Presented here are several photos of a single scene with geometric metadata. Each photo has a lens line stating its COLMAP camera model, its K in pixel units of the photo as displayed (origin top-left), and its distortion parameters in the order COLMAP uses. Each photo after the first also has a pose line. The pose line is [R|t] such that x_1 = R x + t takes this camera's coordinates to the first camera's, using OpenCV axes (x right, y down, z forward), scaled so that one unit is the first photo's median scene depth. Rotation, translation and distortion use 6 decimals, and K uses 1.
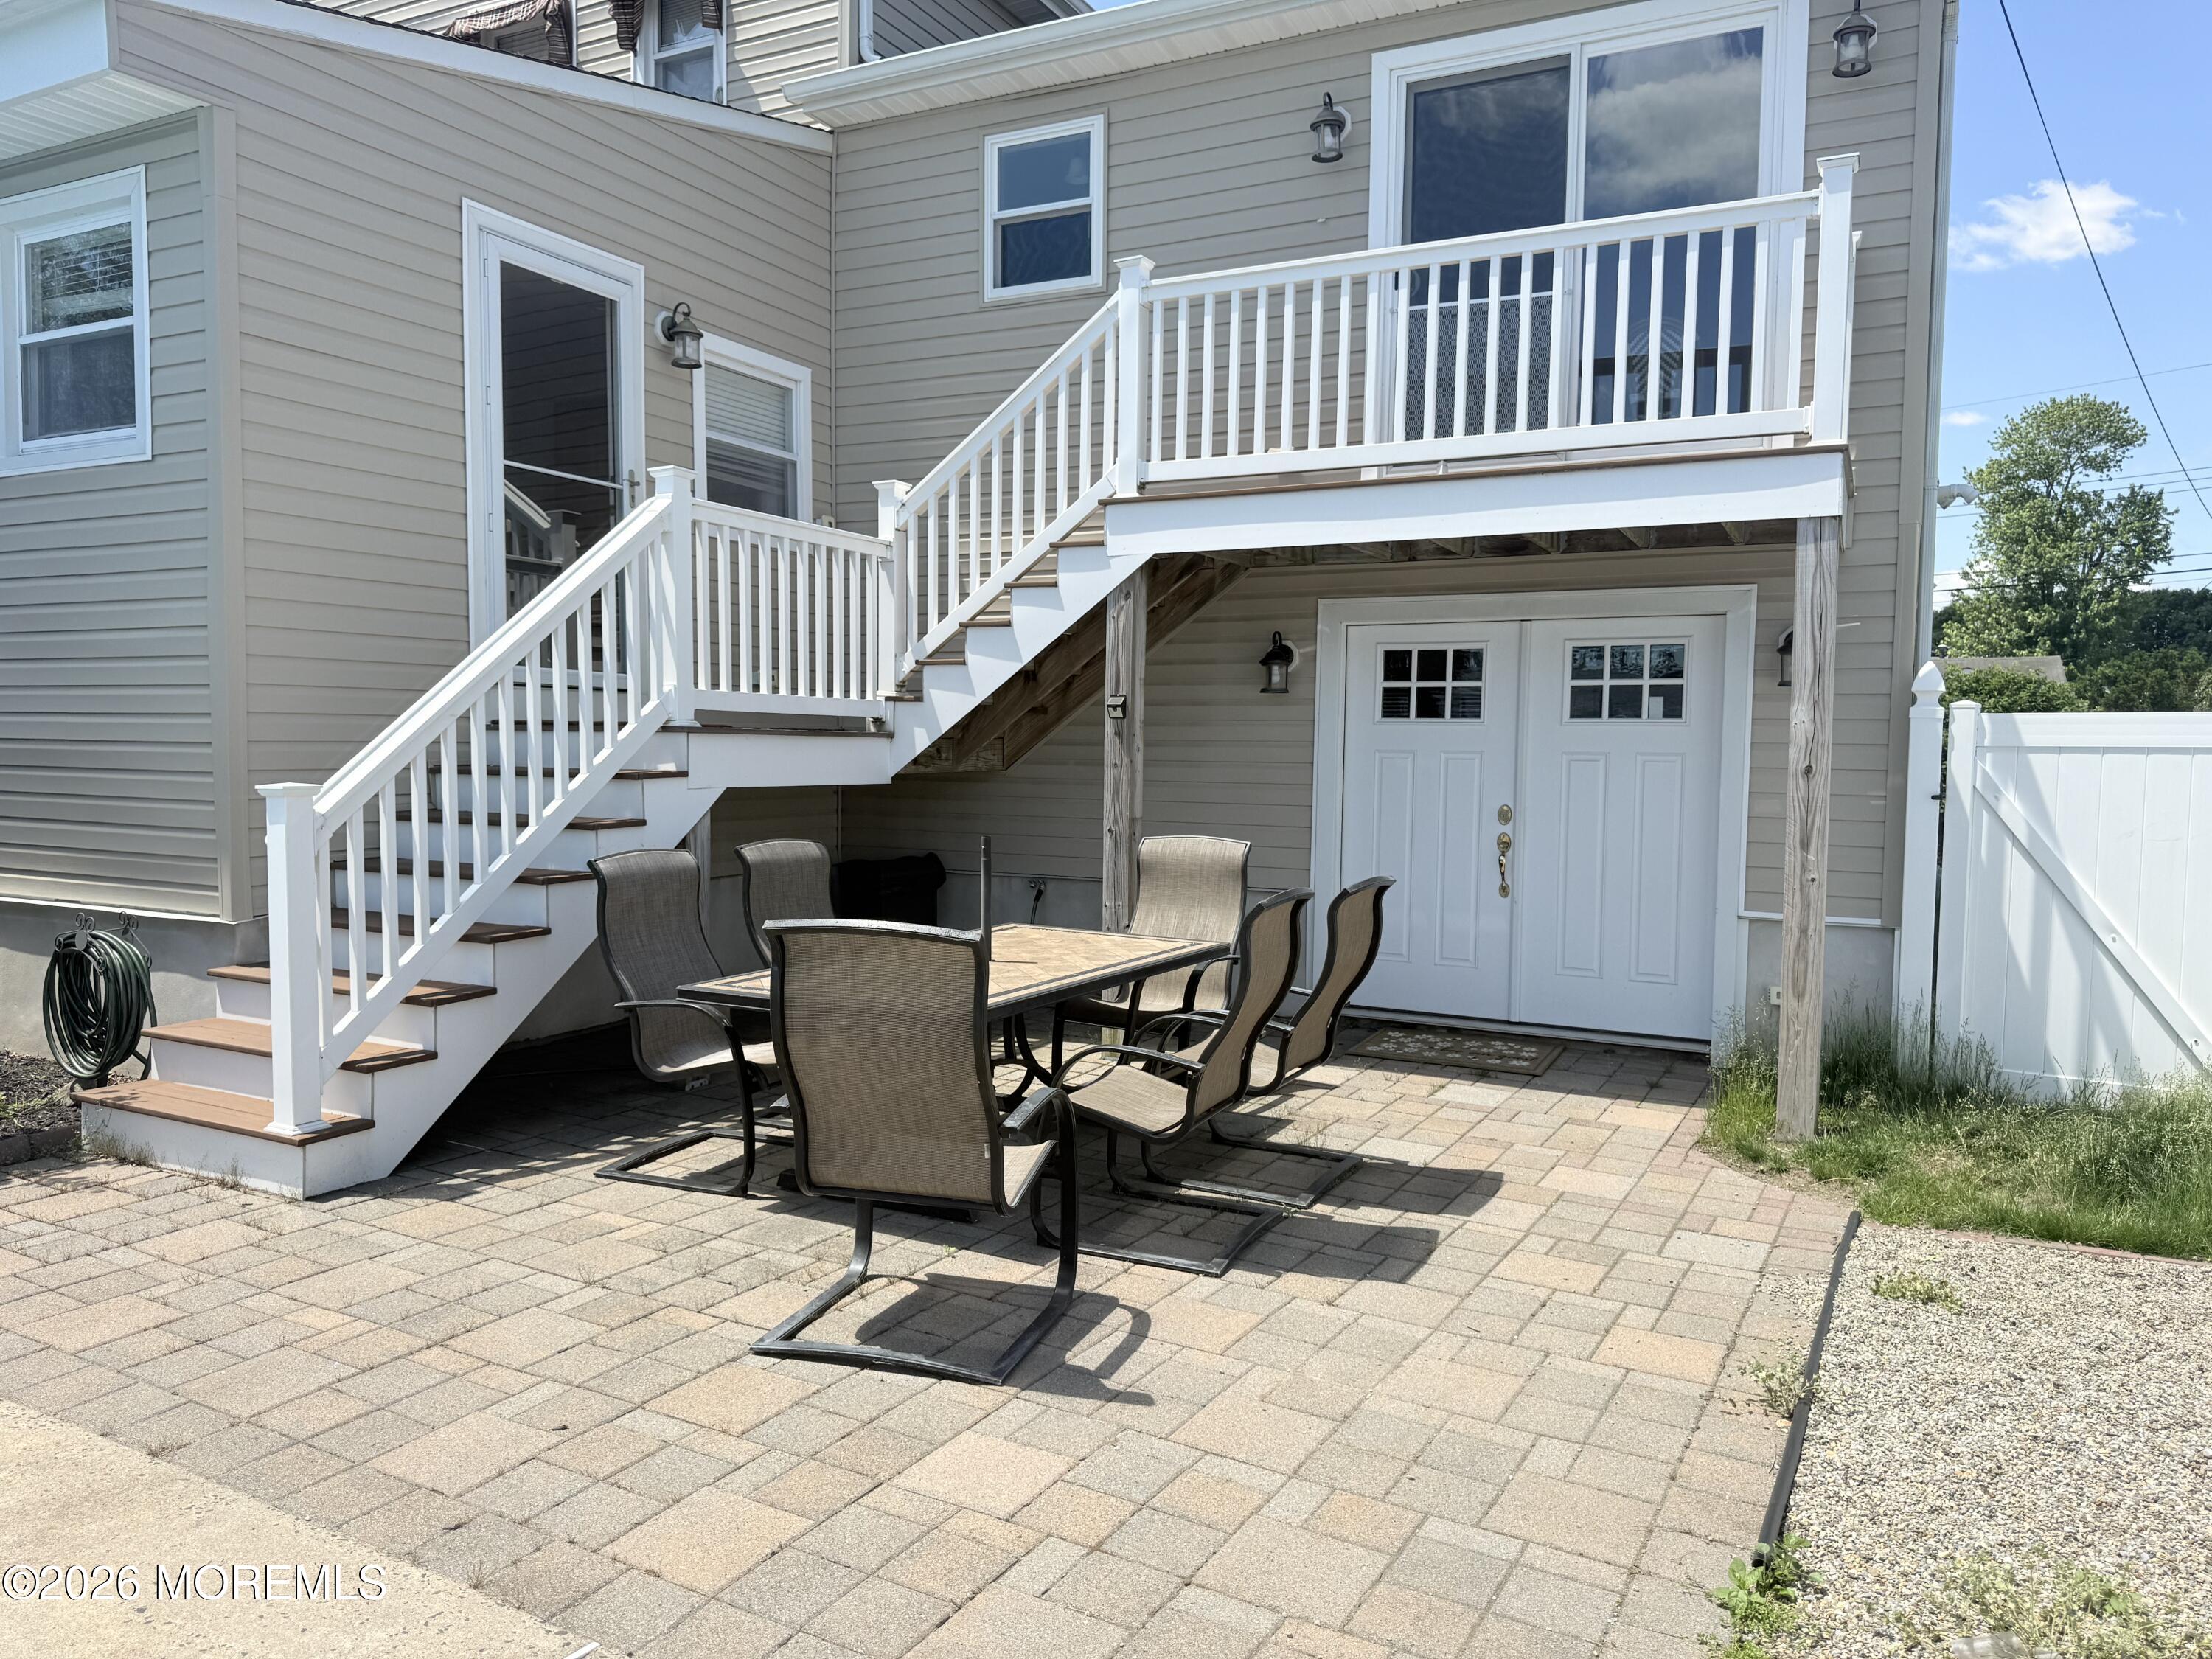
lens RADIAL K [[1560.7, 0, 1106.0], [0, 1560.7, 829.5], [0, 0, 1]] dist [0.062273, -0.082666]
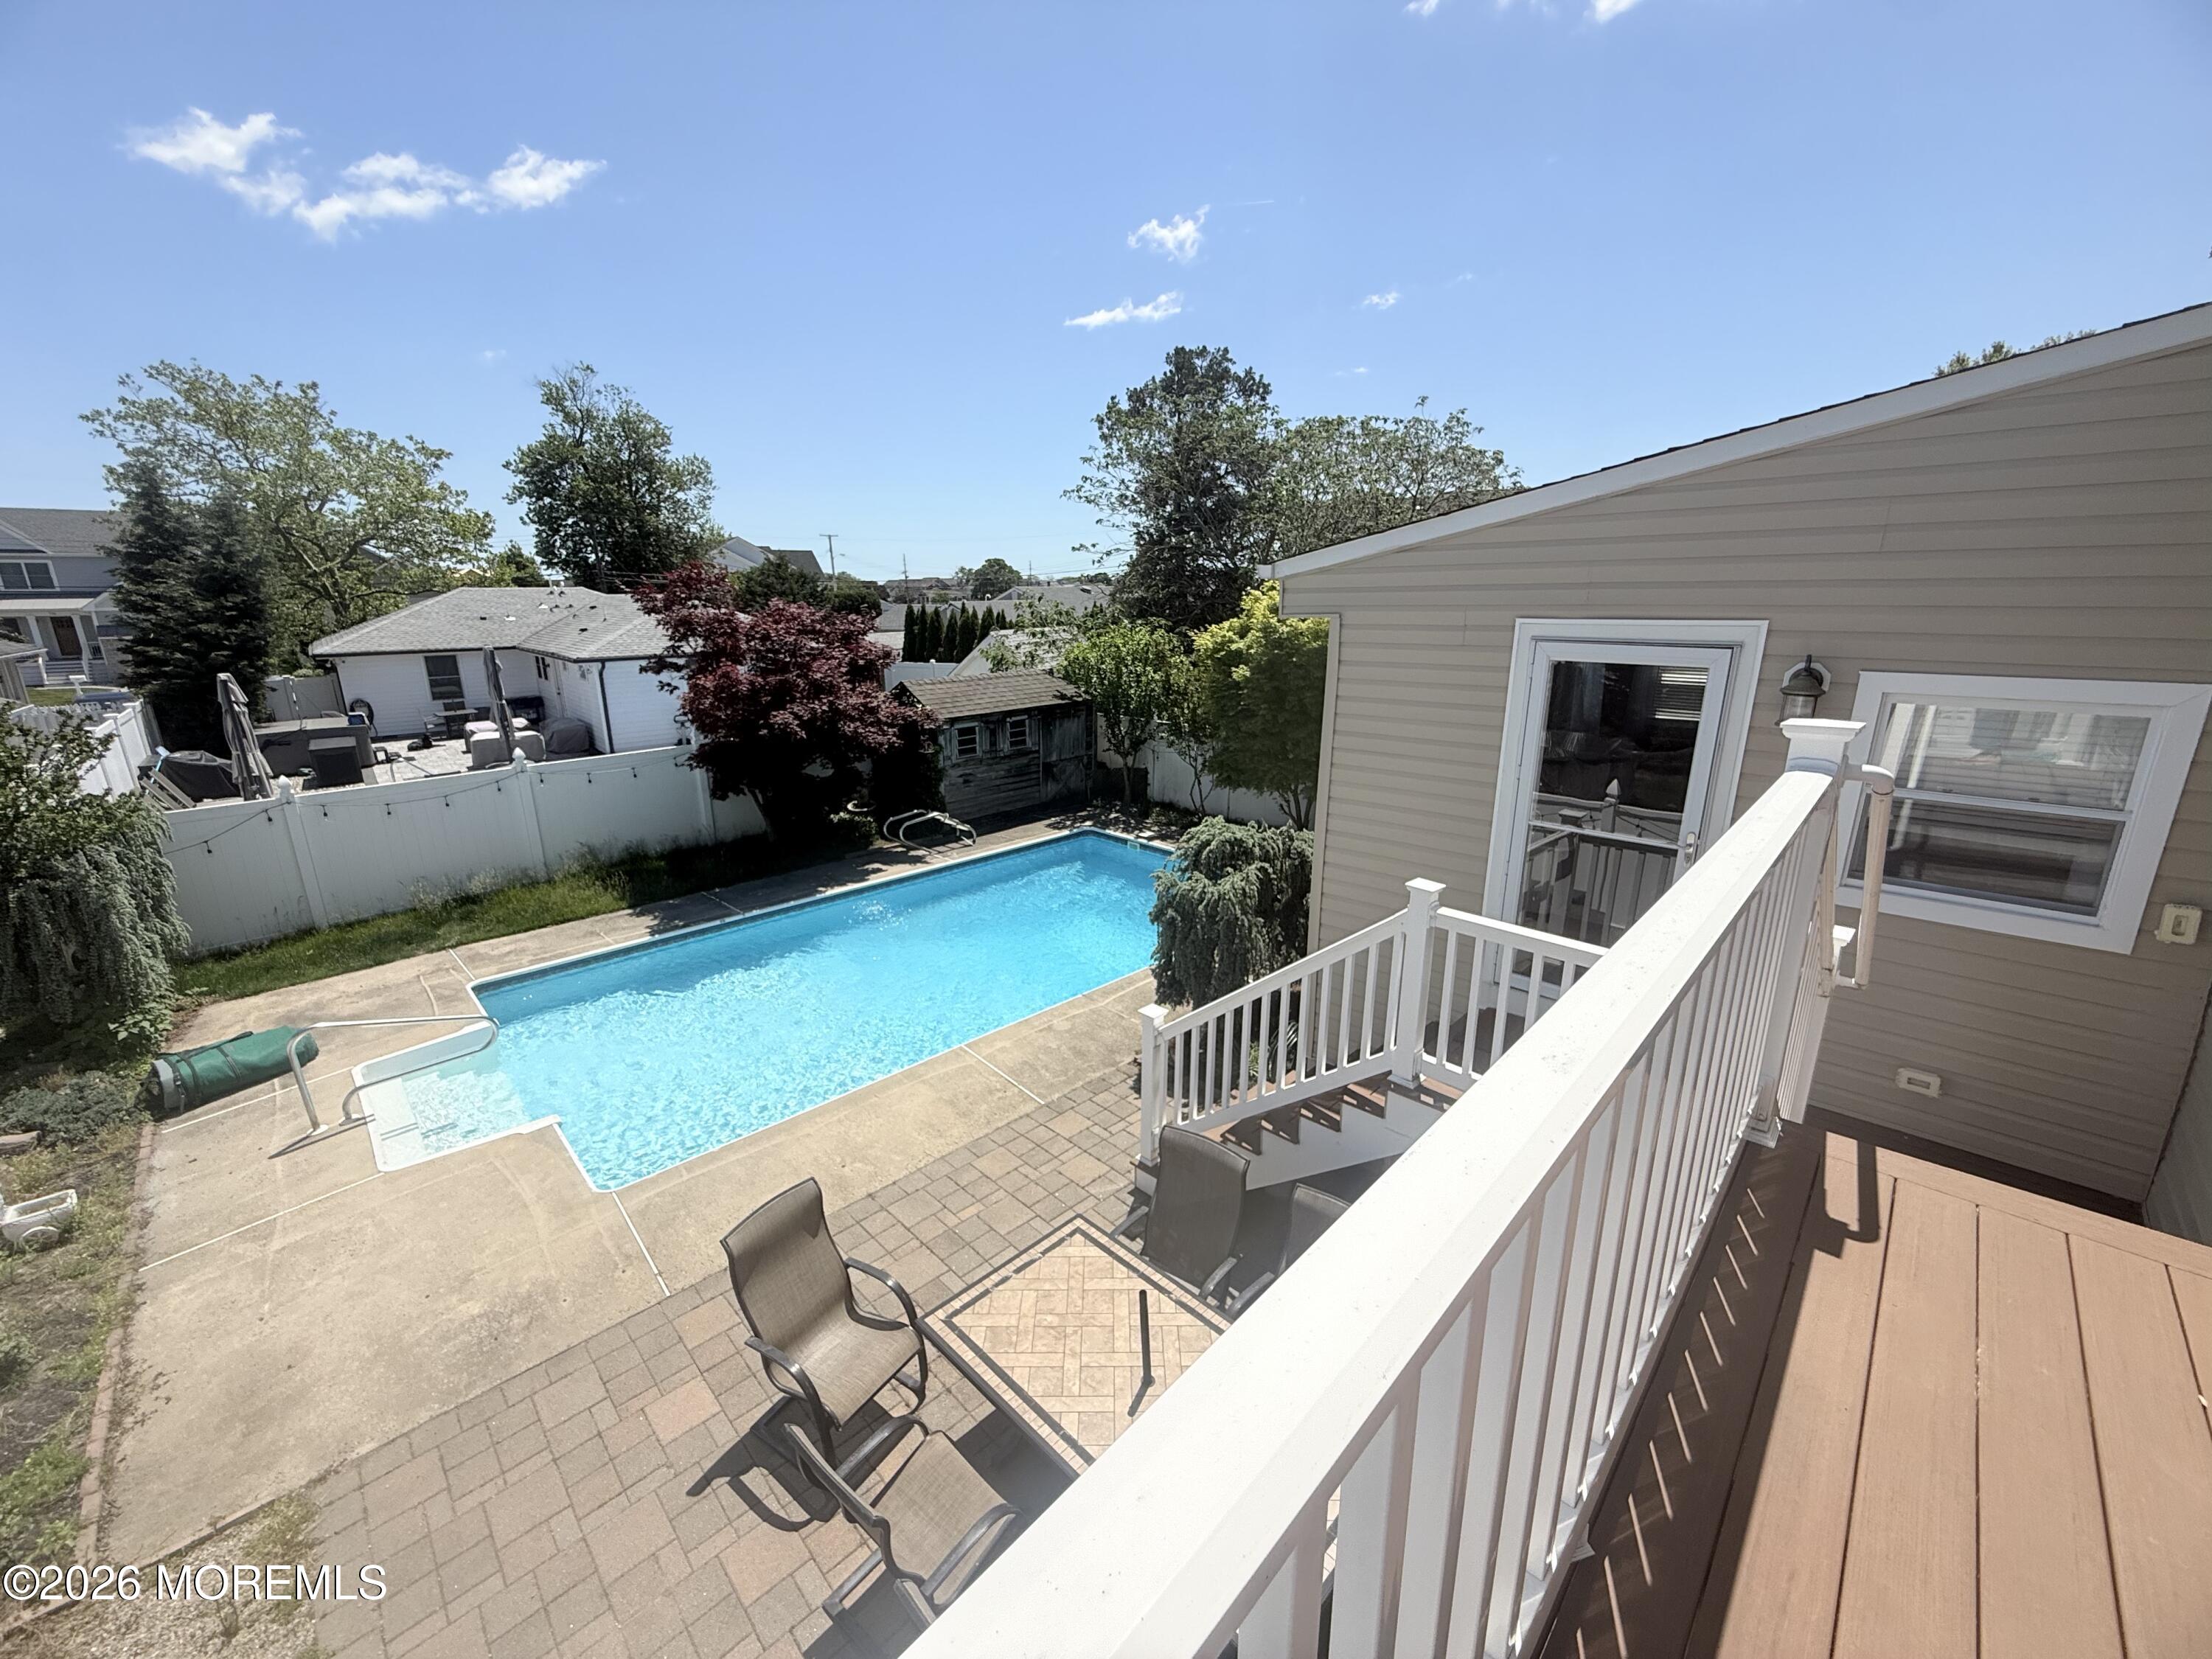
lens RADIAL K [[884.6, 0, 1100.4], [0, 884.6, 829.4], [0, 0, 1]] dist [-0.002706, 0.000566]
pose [[-0.293718, 0.243185, -0.924441, 0.546603], [-0.049249, 0.961963, 0.268704, -0.601694], [0.954622, 0.124452, -0.270569, 1.306783]]
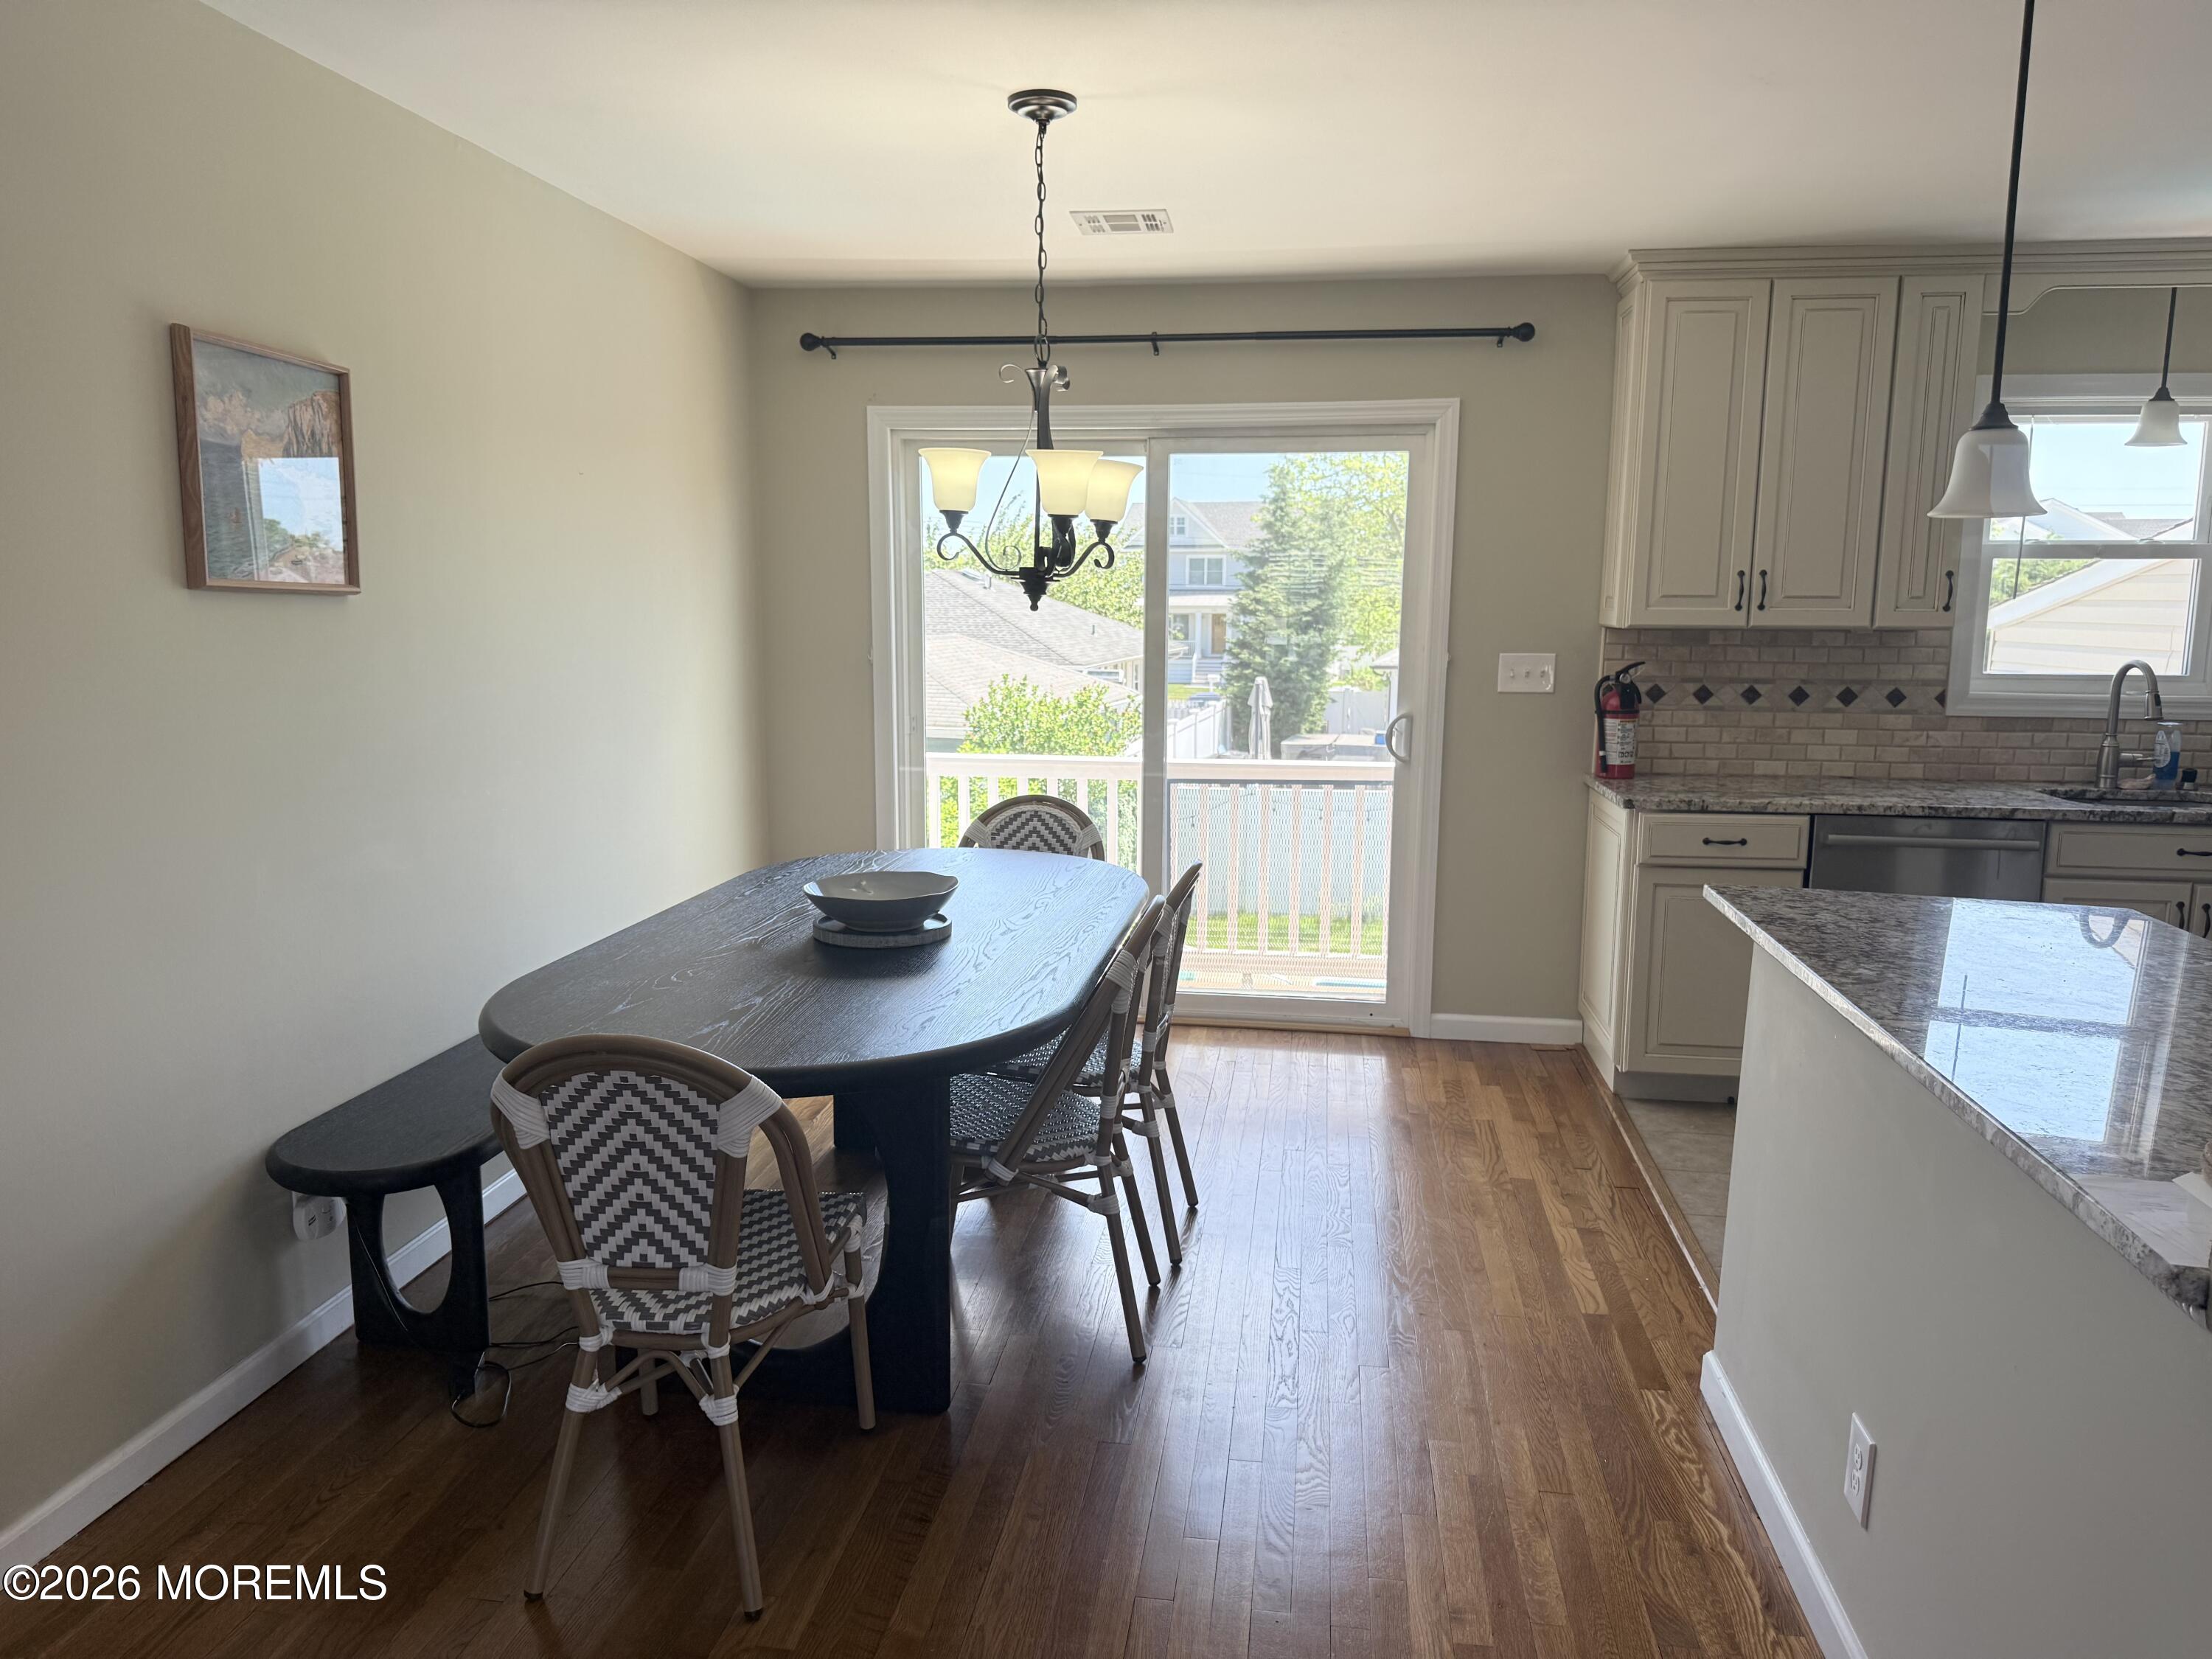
lens RADIAL K [[1560.7, 0, 1106.0], [0, 1560.7, 829.5], [0, 0, 1]] dist [0.062273, -0.082666]
pose [[-0.944672, 0.031748, -0.326478, 0.880437], [-0.036888, 0.978709, 0.201909, -0.730074], [0.325937, 0.202781, -0.923388, 2.650957]]
